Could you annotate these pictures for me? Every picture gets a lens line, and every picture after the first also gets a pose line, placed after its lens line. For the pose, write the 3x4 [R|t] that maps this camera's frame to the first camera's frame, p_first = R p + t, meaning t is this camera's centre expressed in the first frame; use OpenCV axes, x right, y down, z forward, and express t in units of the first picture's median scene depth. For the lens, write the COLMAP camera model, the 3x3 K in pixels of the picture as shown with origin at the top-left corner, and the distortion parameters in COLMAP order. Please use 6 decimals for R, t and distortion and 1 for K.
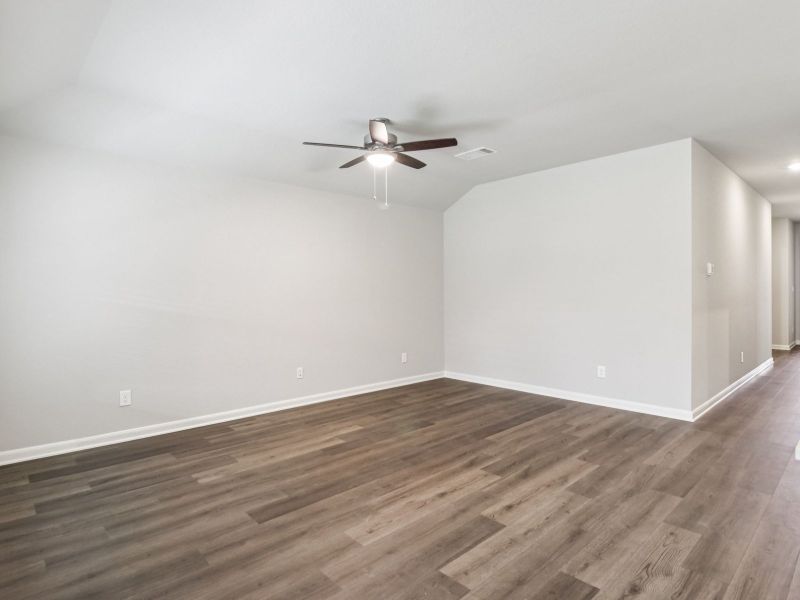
lens RADIAL K [[452.1, 0, 404.3], [0, 452.1, 294.8], [0, 0, 1]] dist [0.001765, -0.016871]
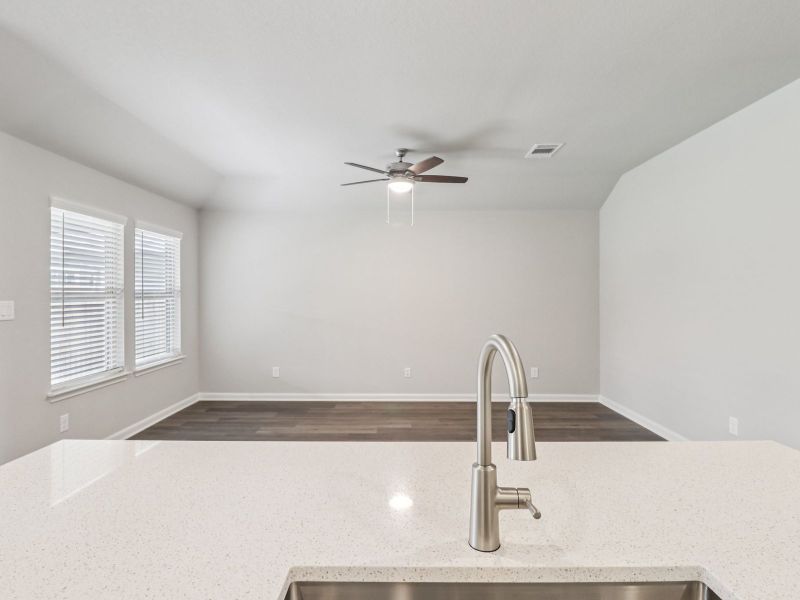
lens RADIAL K [[452.1, 0, 404.3], [0, 452.1, 294.8], [0, 0, 1]] dist [0.001765, -0.016871]
pose [[0.722189, 0.006496, -0.691666, 0.548486], [-0.009358, 0.999956, -0.000379, -0.023307], [0.691633, 0.006746, 0.722218, 0.158499]]
